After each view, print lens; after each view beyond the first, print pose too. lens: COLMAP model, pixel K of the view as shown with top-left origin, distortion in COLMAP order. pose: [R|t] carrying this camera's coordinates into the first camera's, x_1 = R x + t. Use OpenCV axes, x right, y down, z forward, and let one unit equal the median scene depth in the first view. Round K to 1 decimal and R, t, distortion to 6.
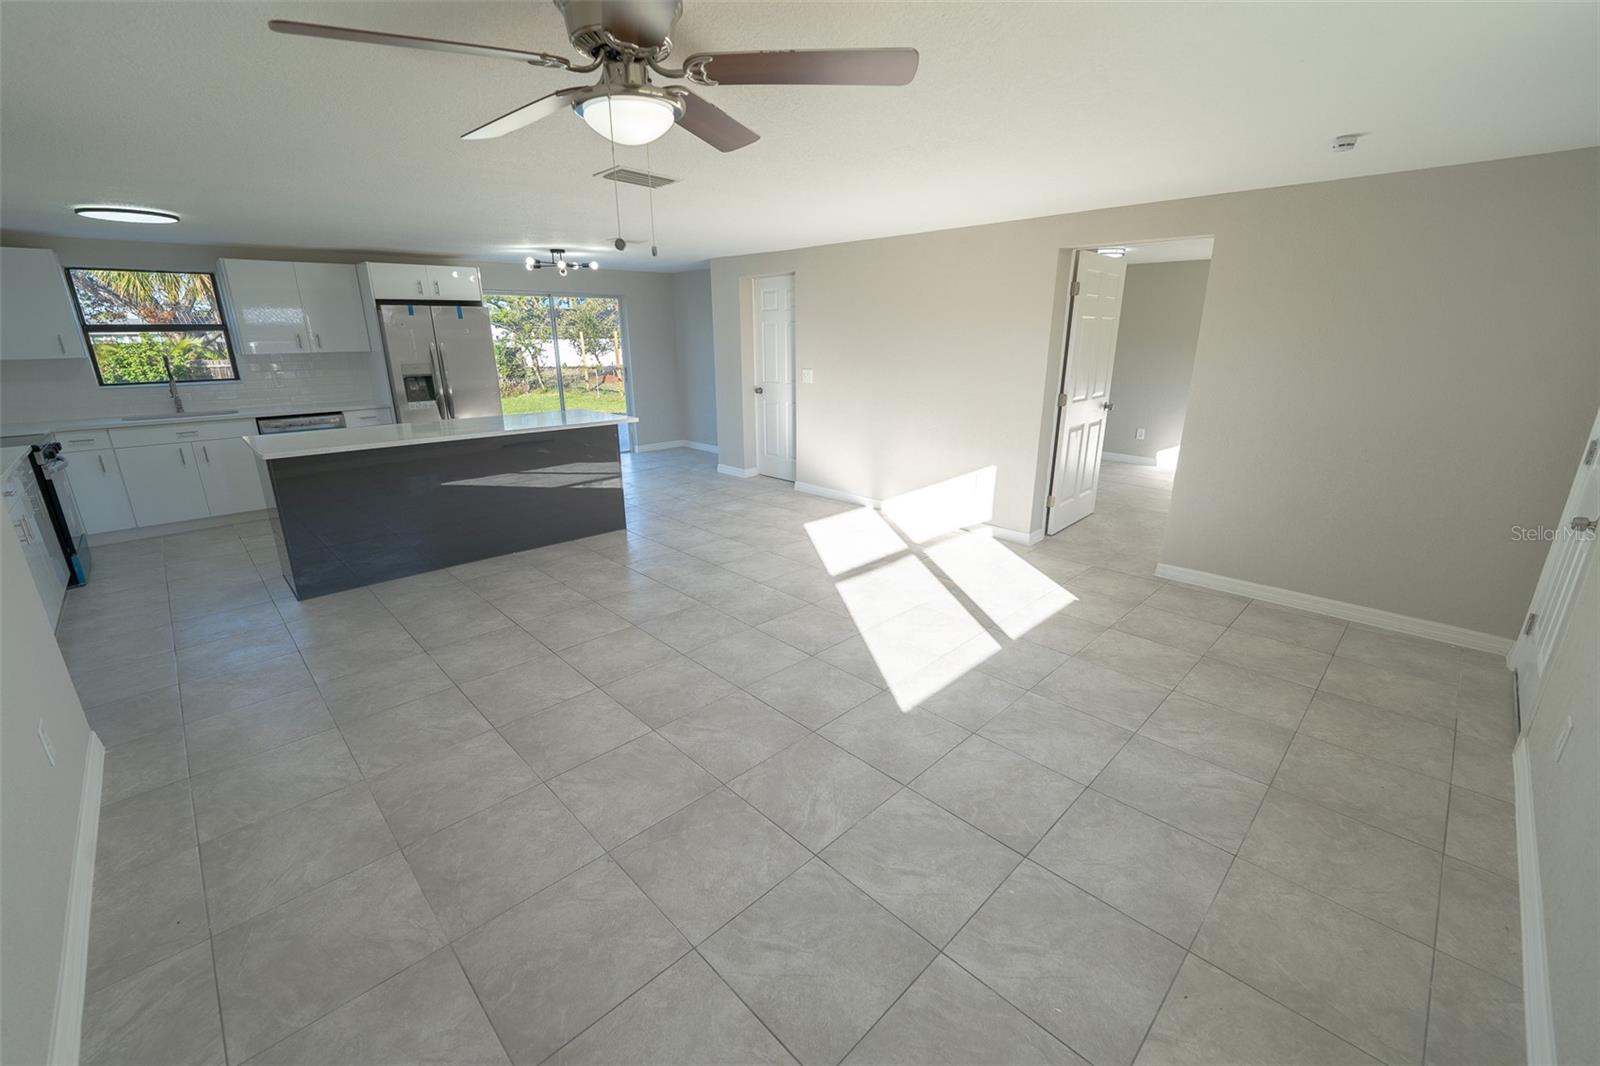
lens RADIAL K [[650.7, 0, 799.5], [0, 650.7, 528.8], [0, 0, 1]] dist [-0.007113, -0.002048]
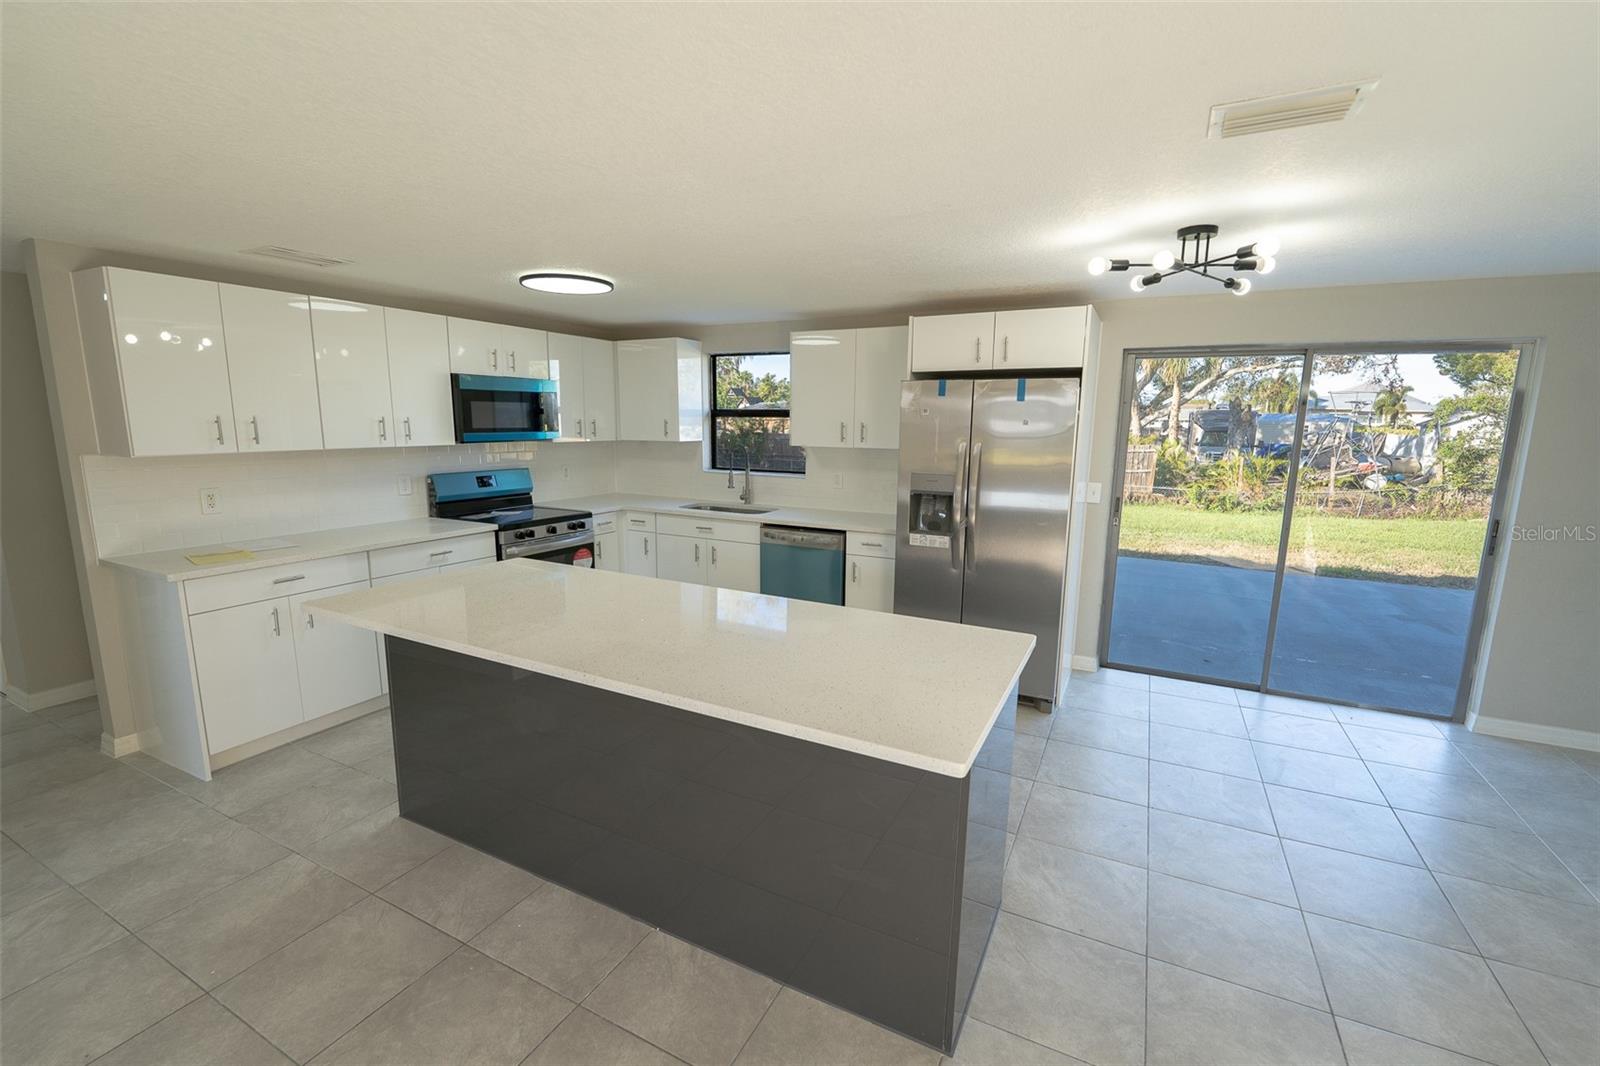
lens RADIAL K [[683.4, 0, 801.1], [0, 683.4, 537.7], [0, 0, 1]] dist [-0.008649, -0.001586]
pose [[0.318842, 0.169183, -0.932586, -0.039540], [-0.284629, 0.955617, 0.076049, -0.299682], [0.904061, 0.241193, 0.352844, 0.964147]]
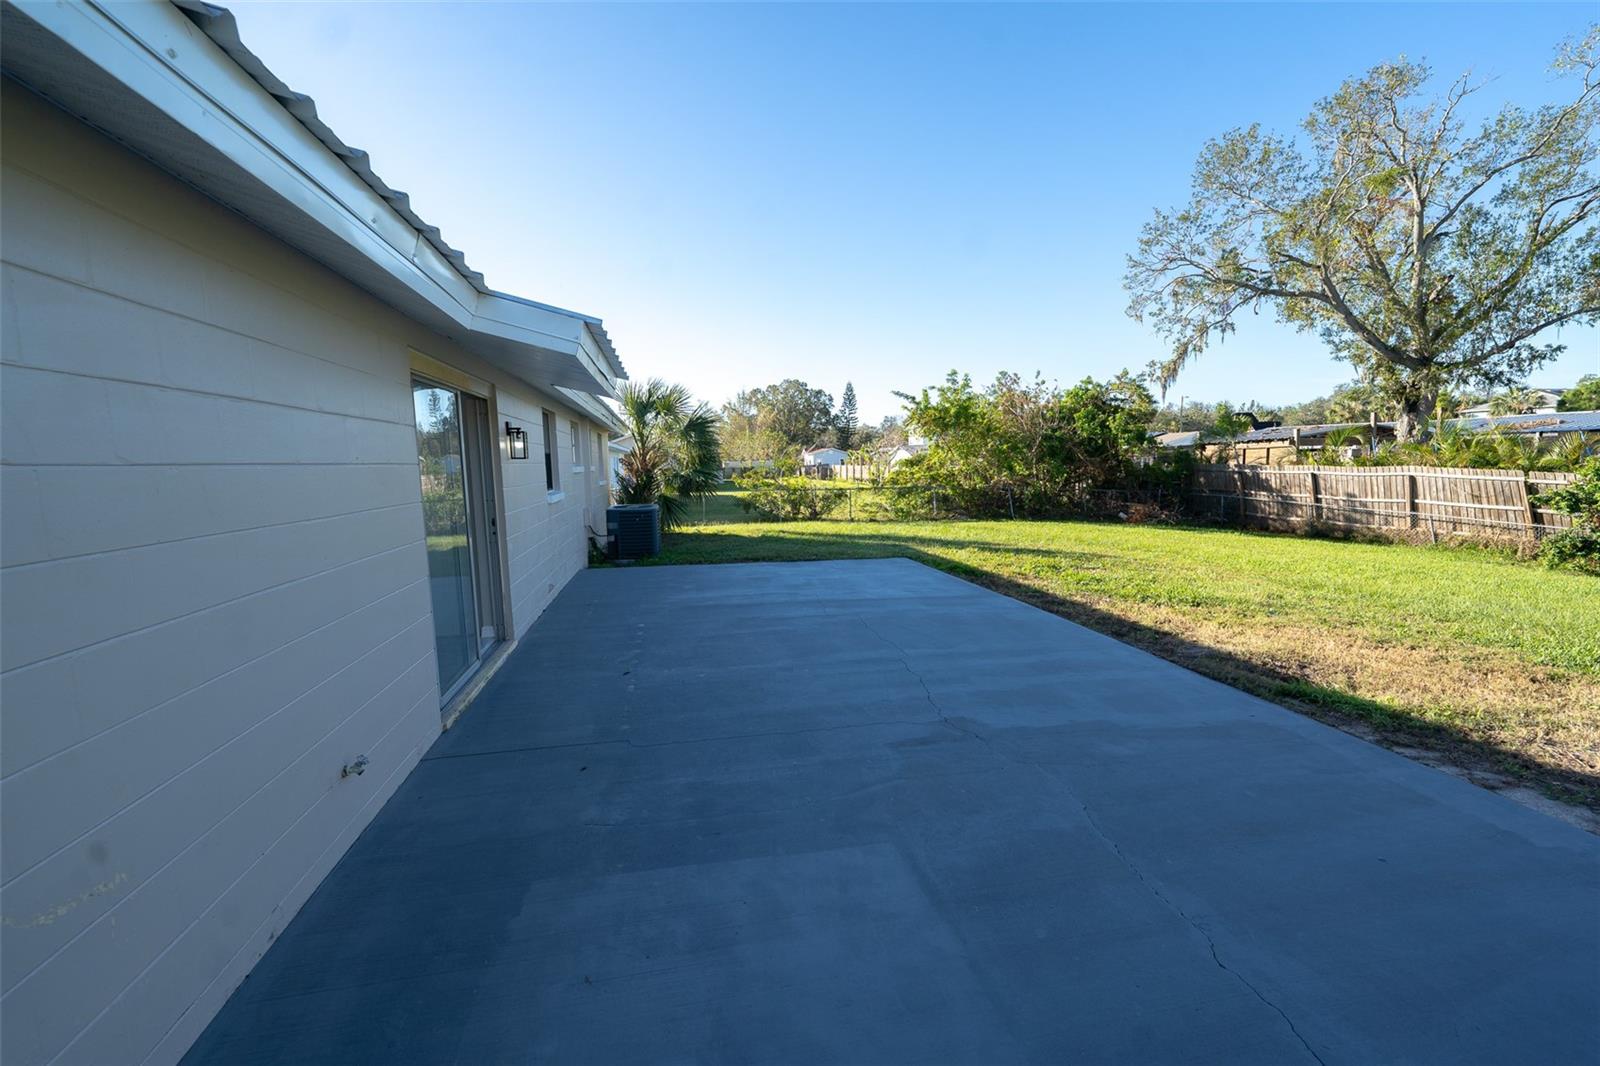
lens RADIAL K [[650.7, 0, 801.5], [0, 650.7, 534.0], [0, 0, 1]] dist [-0.007113, -0.002048]
pose [[-0.539696, 0.111402, -0.834456, -0.083232], [-0.220121, 0.938050, 0.267598, -0.853173], [0.812573, 0.328103, -0.481741, 2.877761]]
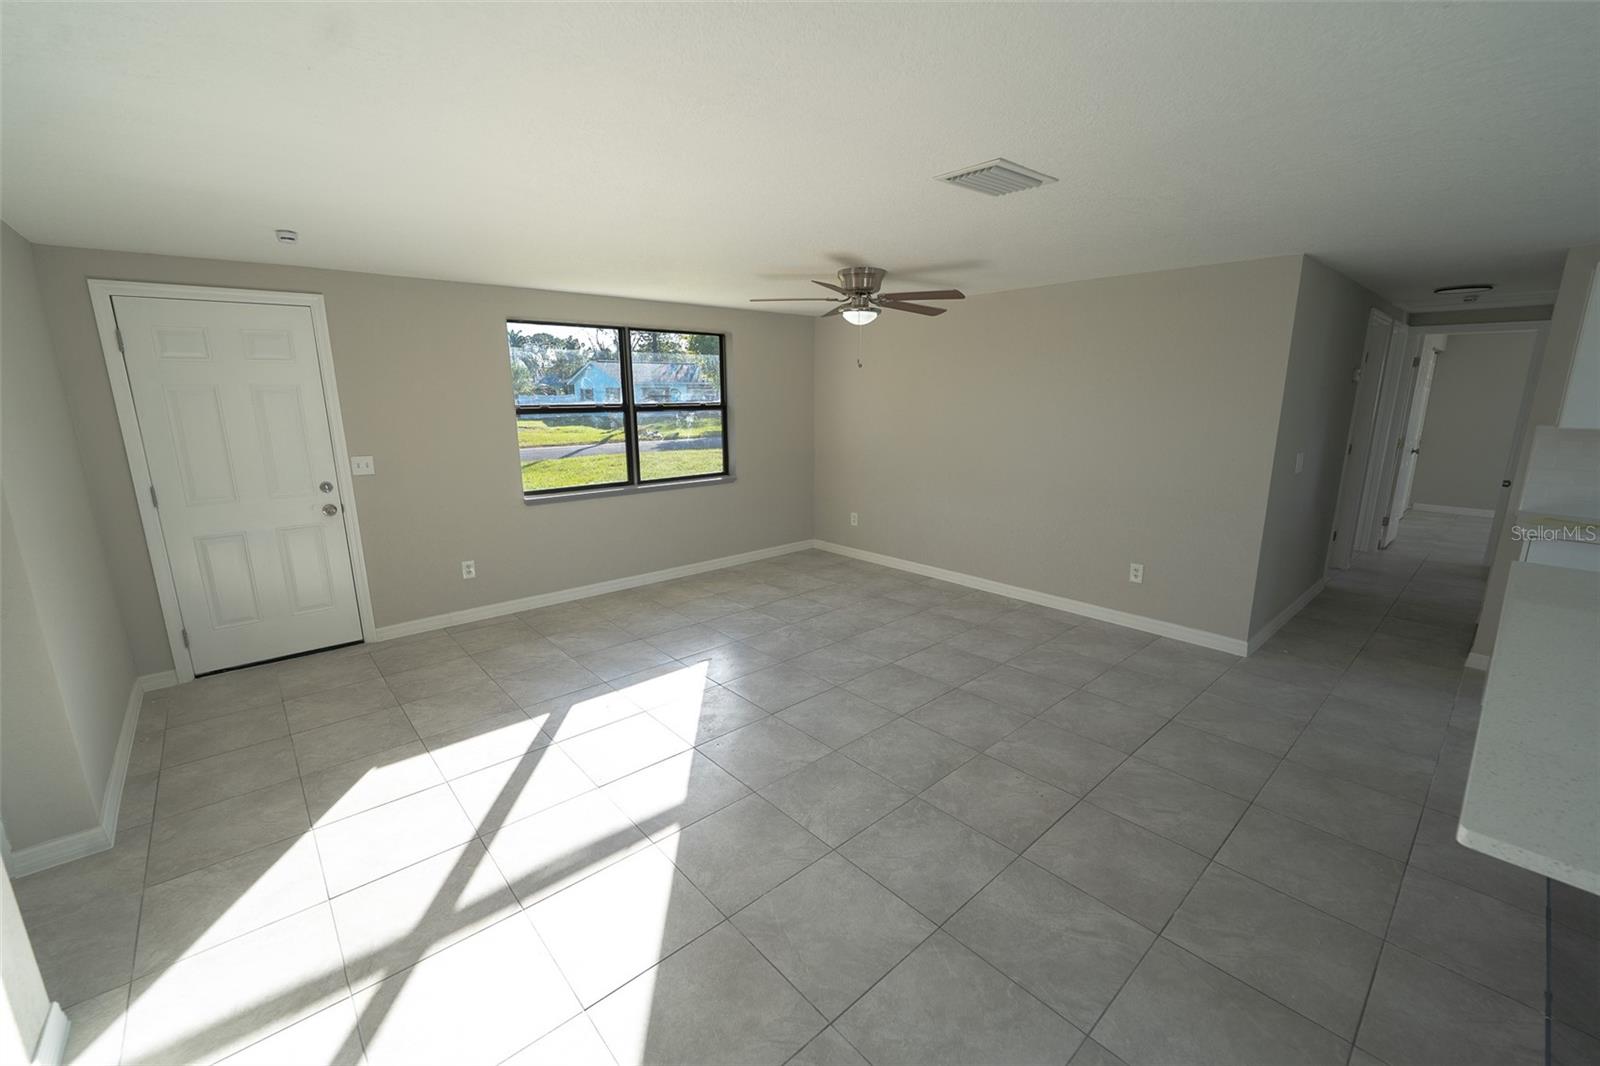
lens RADIAL K [[650.7, 0, 802.3], [0, 650.7, 536.4], [0, 0, 1]] dist [-0.007113, -0.002048]
pose [[-0.998745, -0.002878, 0.049994, -0.058819], [0.022155, 0.869925, 0.492686, -0.412040], [-0.044909, 0.493175, -0.868770, 1.327142]]
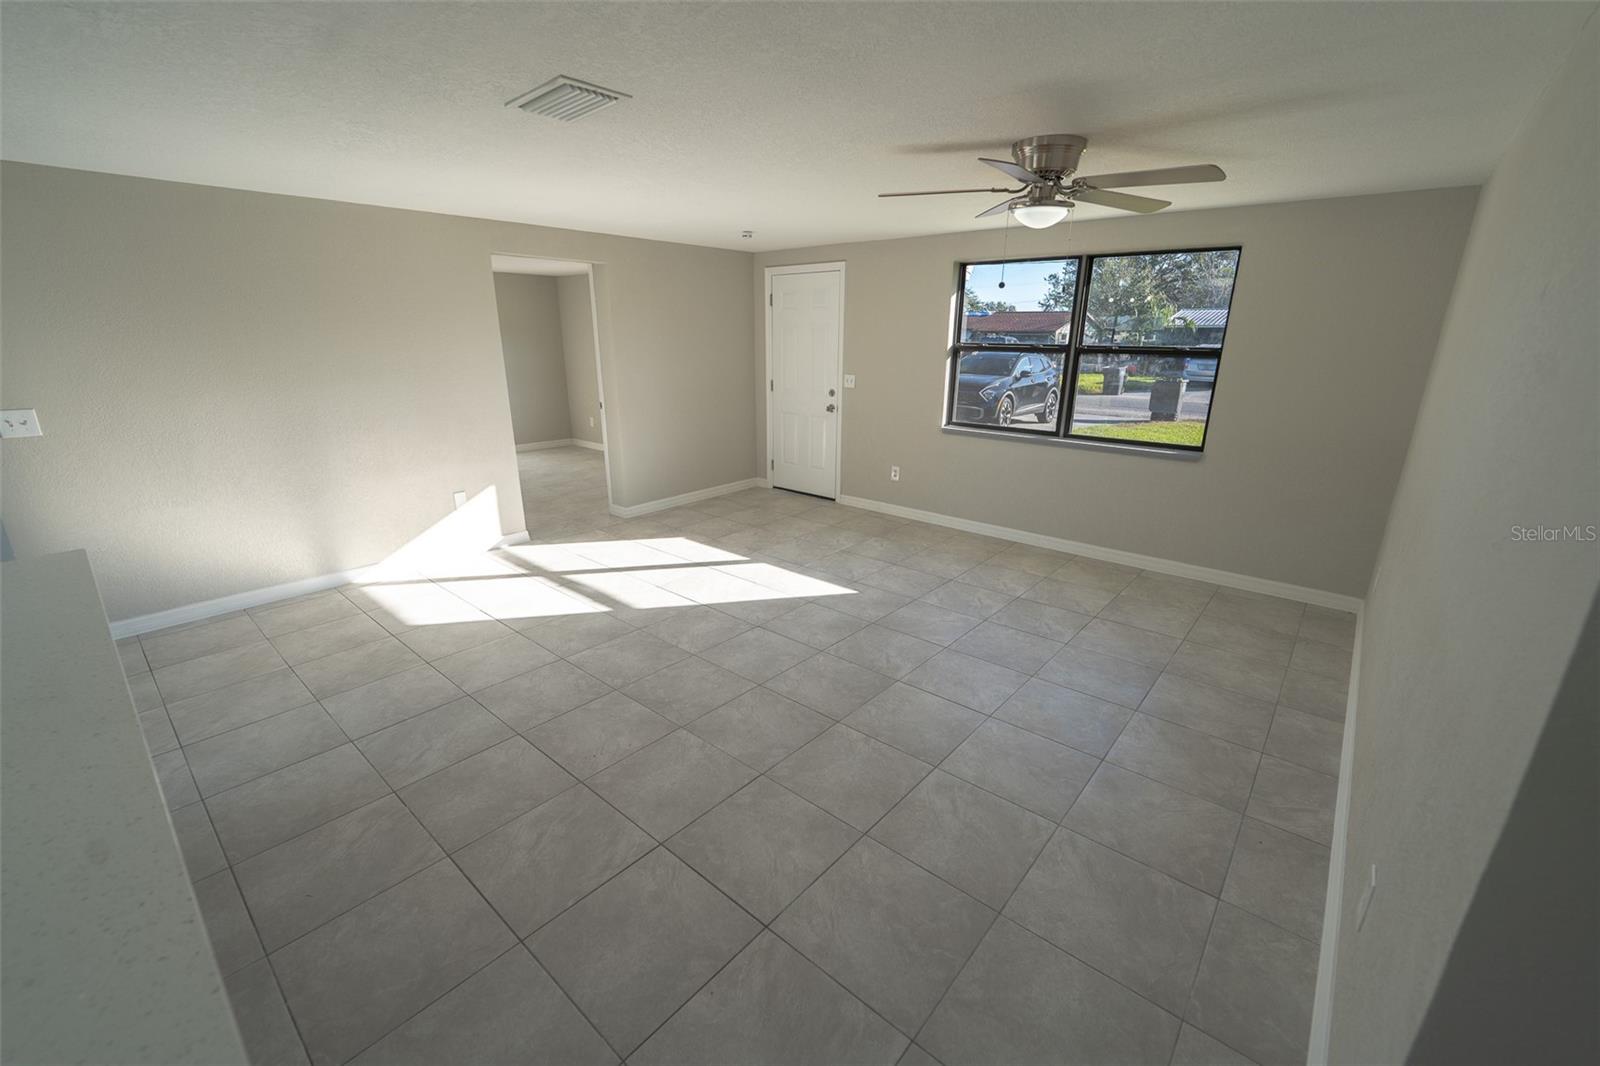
lens RADIAL K [[650.7, 0, 798.1], [0, 650.7, 534.3], [0, 0, 1]] dist [-0.007113, -0.002048]
pose [[-0.081718, -0.291712, 0.953009, -0.765168], [0.284075, 0.909726, 0.302821, -0.202724], [-0.955313, 0.295472, 0.008527, 0.671218]]
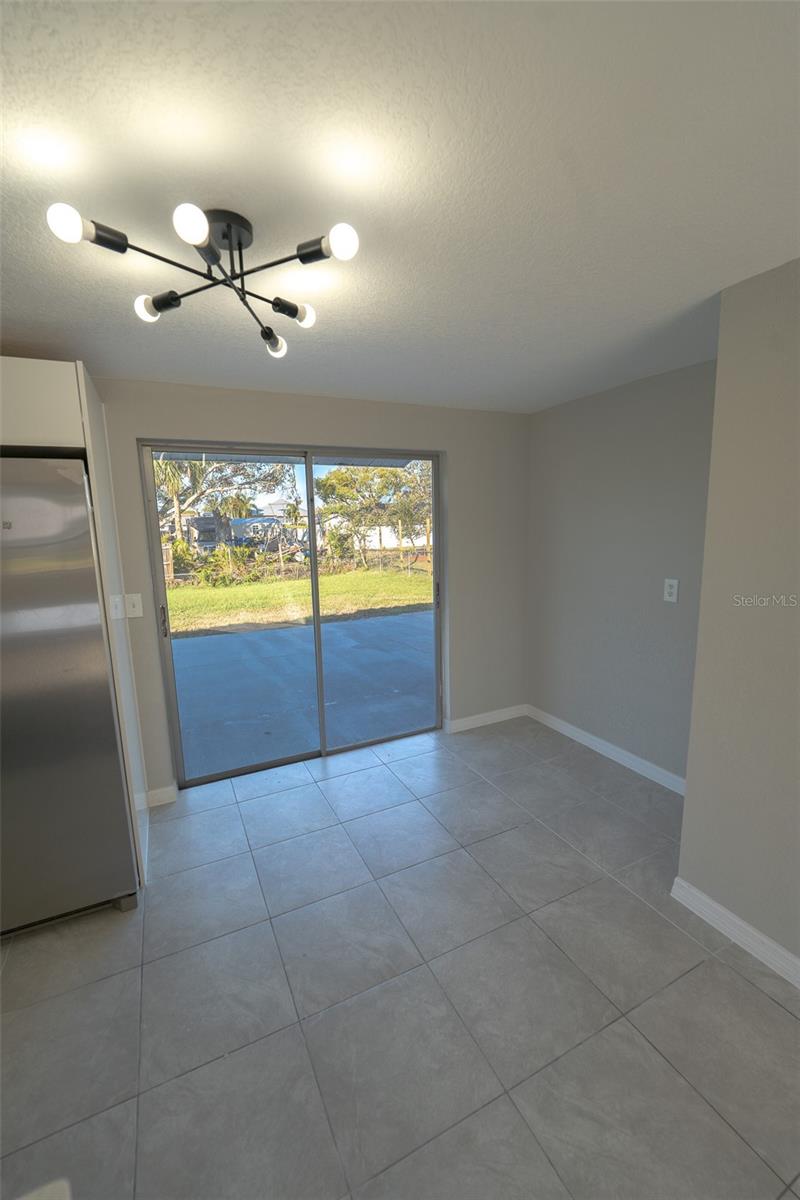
lens RADIAL K [[488.1, 0, 399.5], [0, 488.1, 601.0], [0, 0, 1]] dist [-0.007113, -0.002048]
pose [[0.947712, 0.030269, -0.317689, -0.334512], [-0.069976, 0.990976, -0.114328, -0.367890], [0.311362, 0.130581, 0.941277, 1.215113]]
